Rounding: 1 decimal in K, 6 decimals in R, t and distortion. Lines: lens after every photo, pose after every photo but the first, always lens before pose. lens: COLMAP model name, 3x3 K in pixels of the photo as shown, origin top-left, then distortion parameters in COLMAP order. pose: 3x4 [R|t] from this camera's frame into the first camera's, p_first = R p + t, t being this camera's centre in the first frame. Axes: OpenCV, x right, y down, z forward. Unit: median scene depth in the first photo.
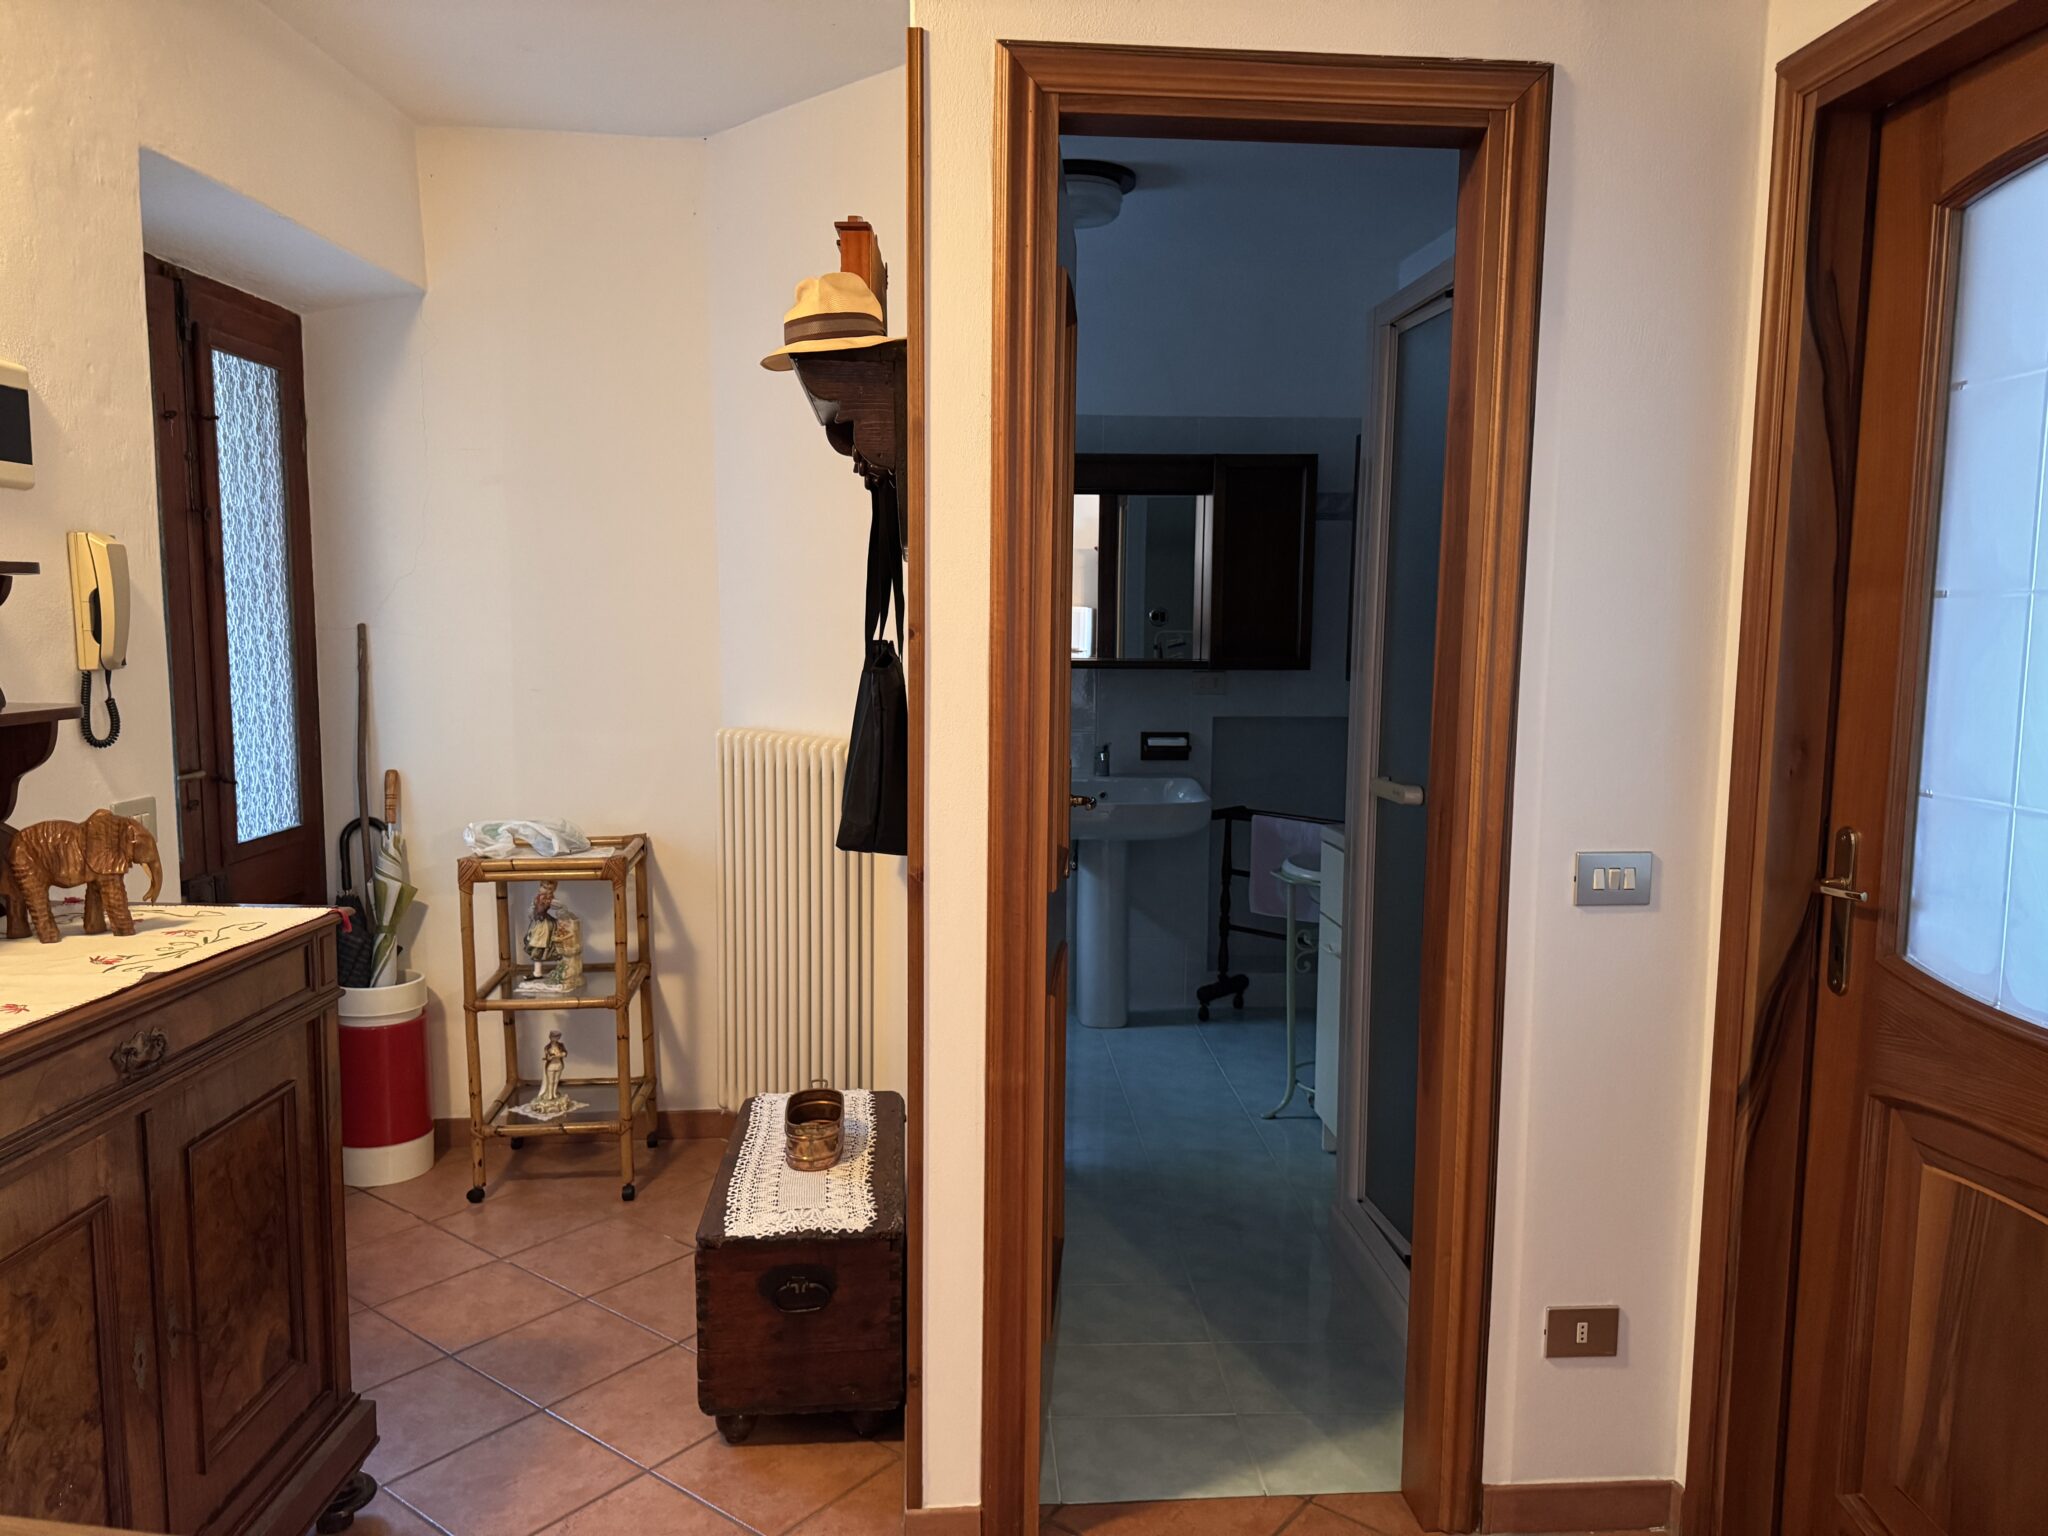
lens RADIAL K [[1446.3, 0, 1011.6], [0, 1446.3, 775.1], [0, 0, 1]] dist [0.068319, -0.067610]
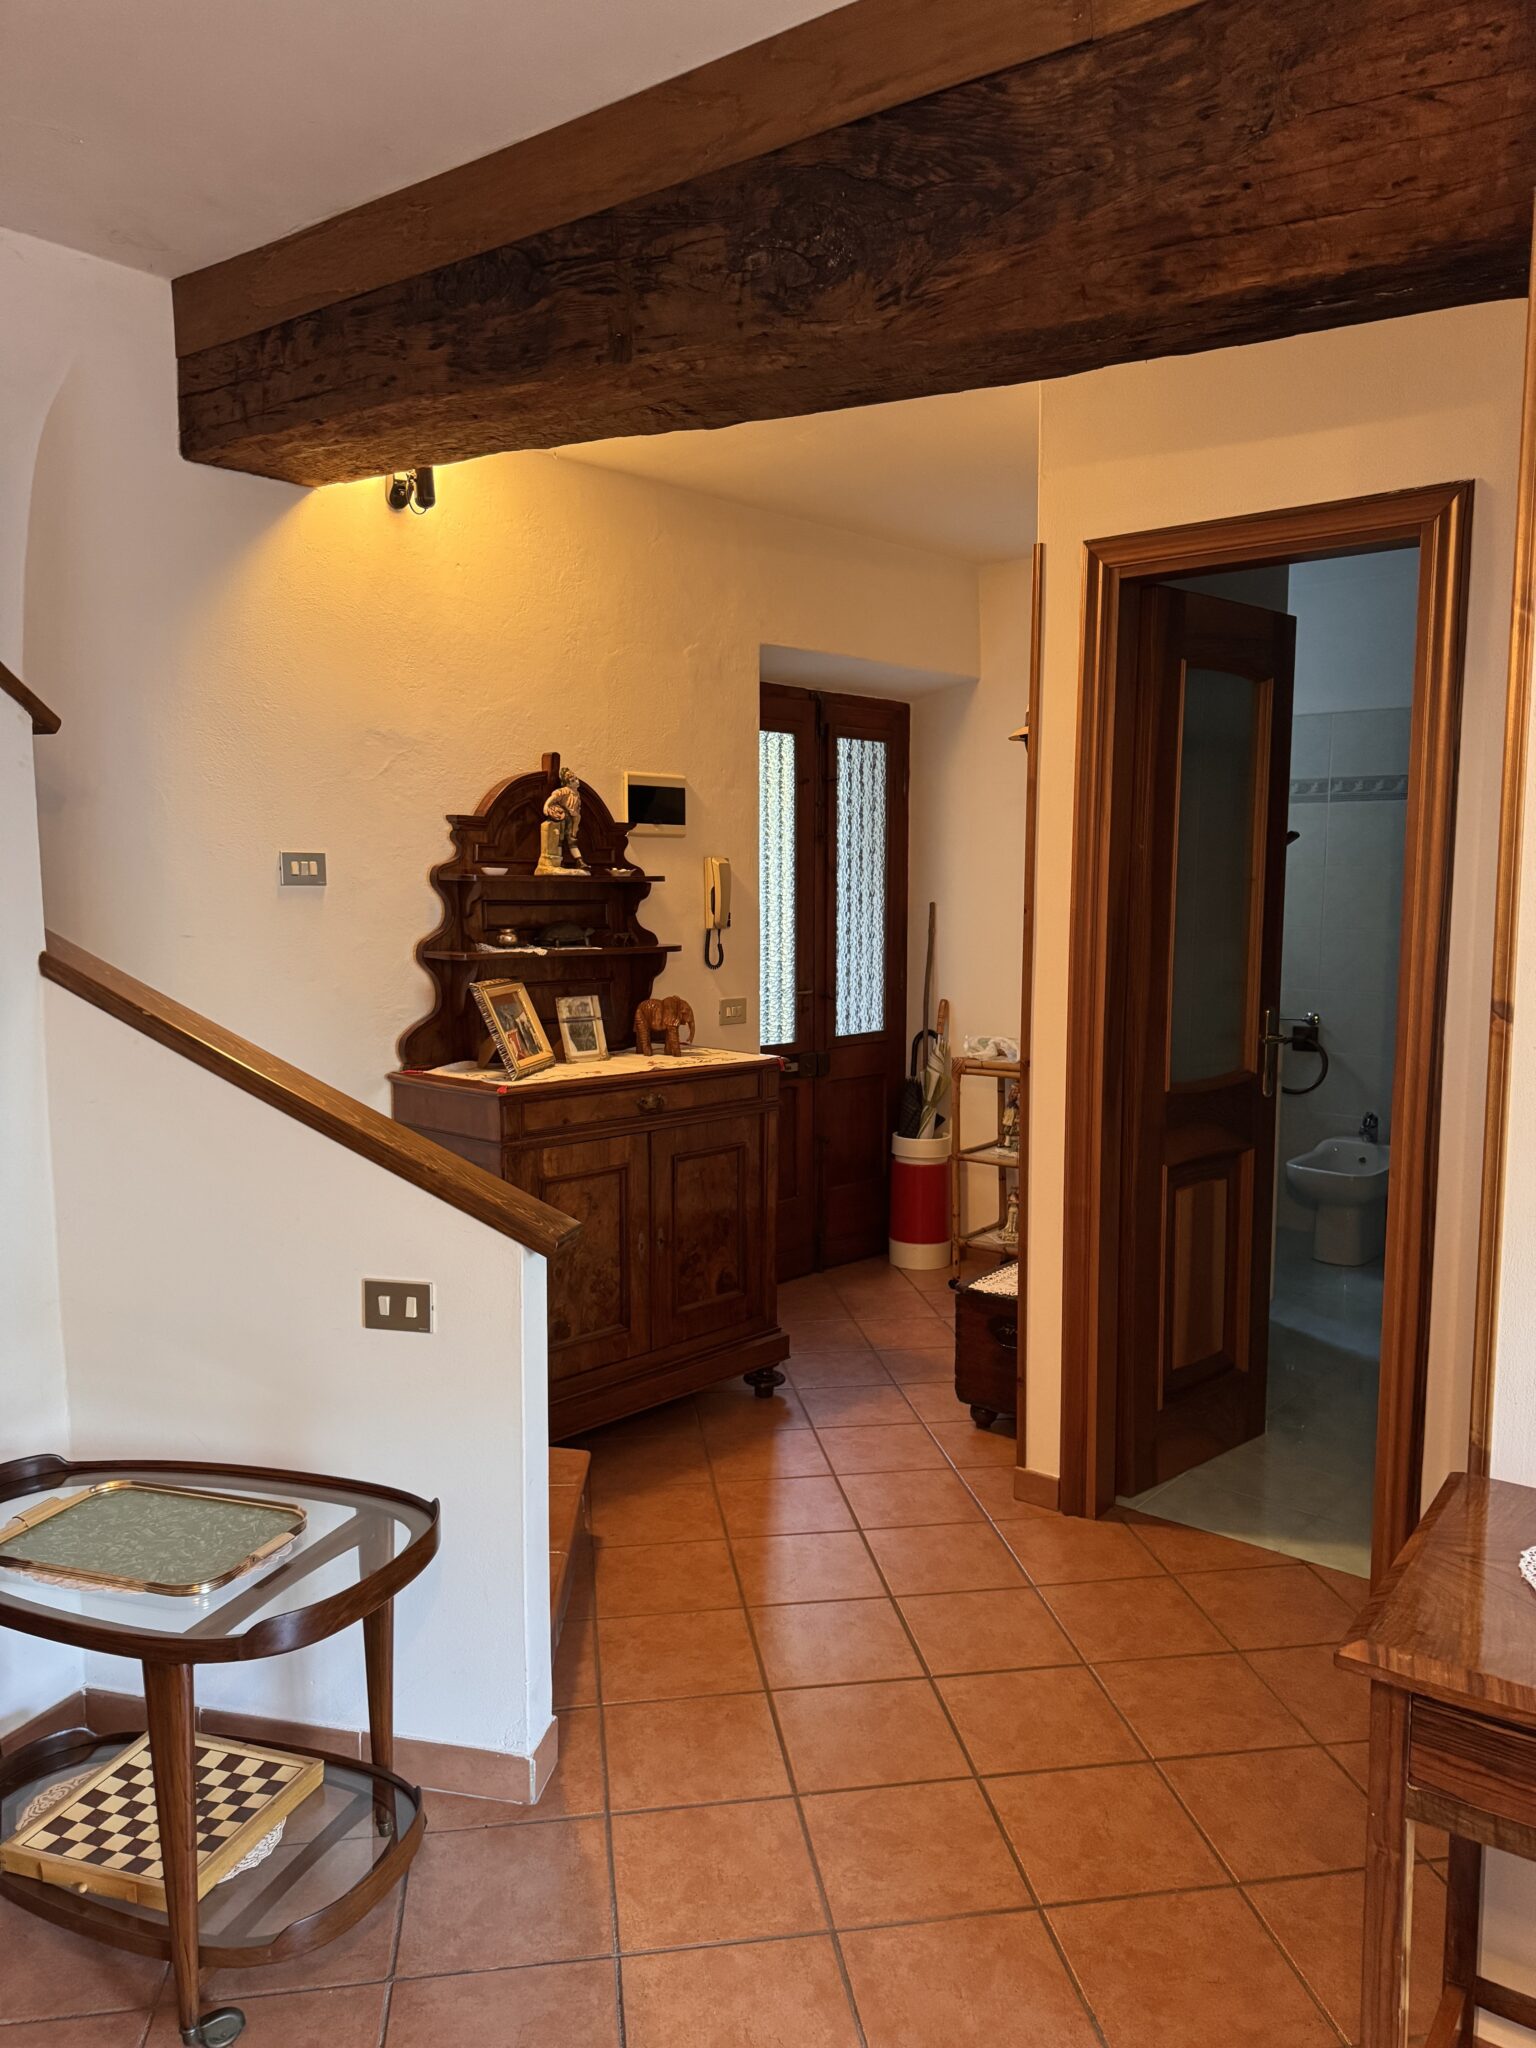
lens RADIAL K [[1446.3, 0, 760.9], [0, 1446.3, 1044.2], [0, 0, 1]] dist [0.068319, -0.067610]
pose [[0.719900, 0.071555, -0.690379, 0.755838], [-0.071417, 0.997029, 0.028867, 0.021390], [0.690393, 0.028524, 0.722872, -0.327316]]
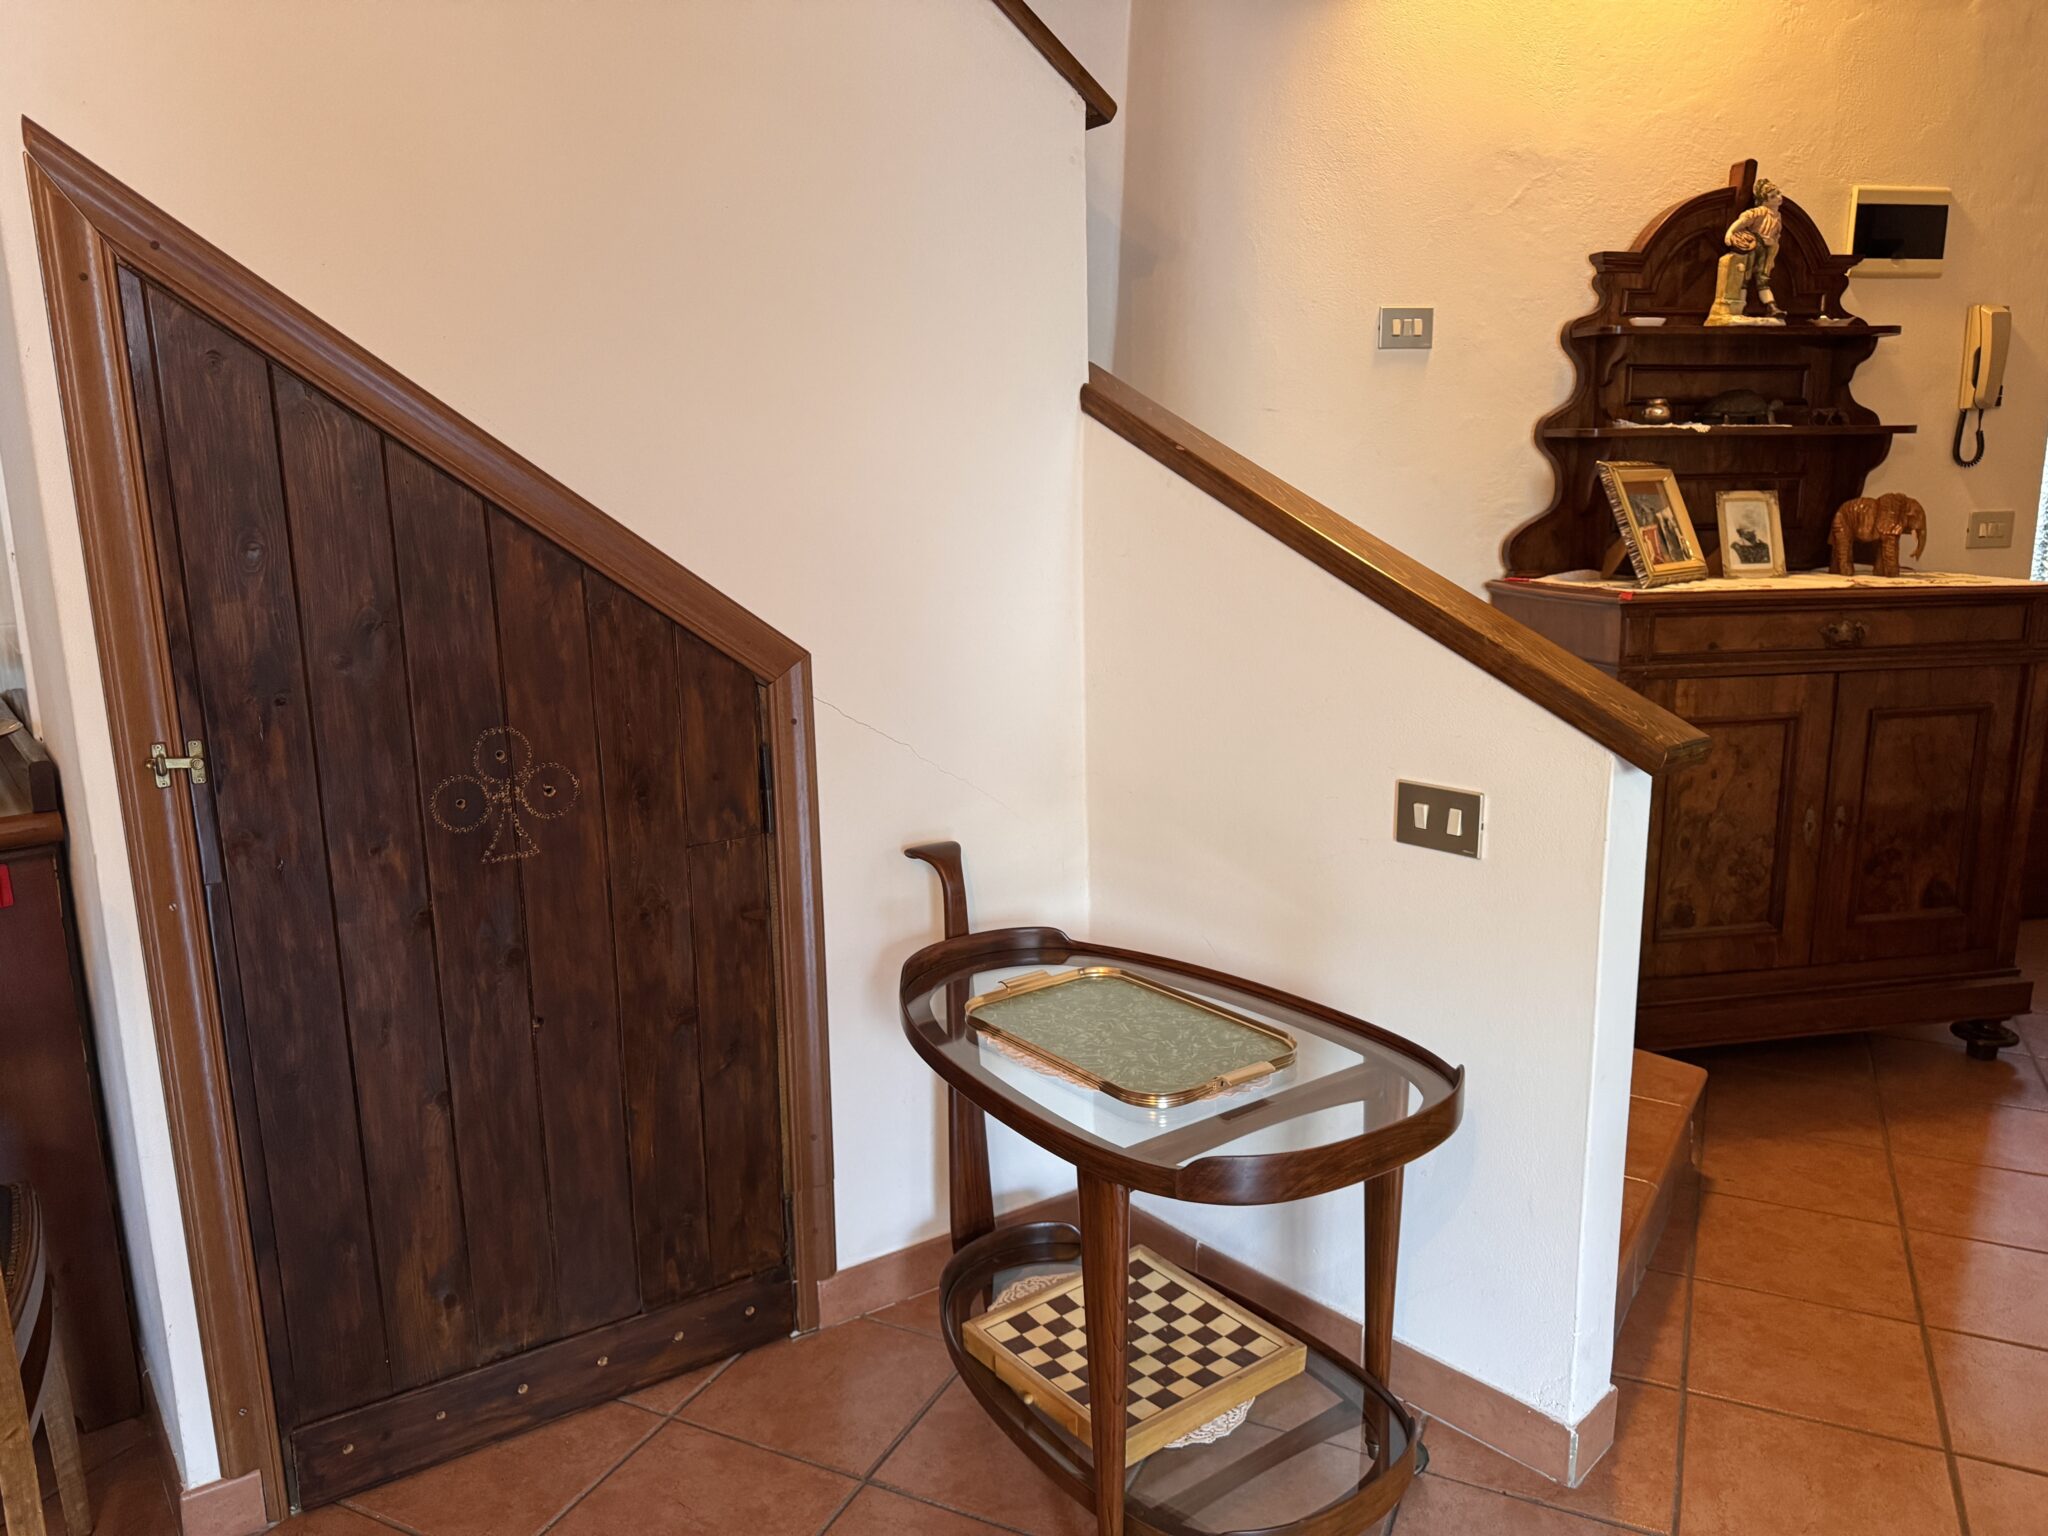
lens RADIAL K [[1446.3, 0, 1034.8], [0, 1446.3, 768.3], [0, 0, 1]] dist [0.068319, -0.067610]
pose [[0.214174, 0.180552, -0.959964, 0.587260], [-0.092375, 0.982108, 0.164107, 0.116954], [0.972418, 0.053529, 0.227021, -0.152743]]
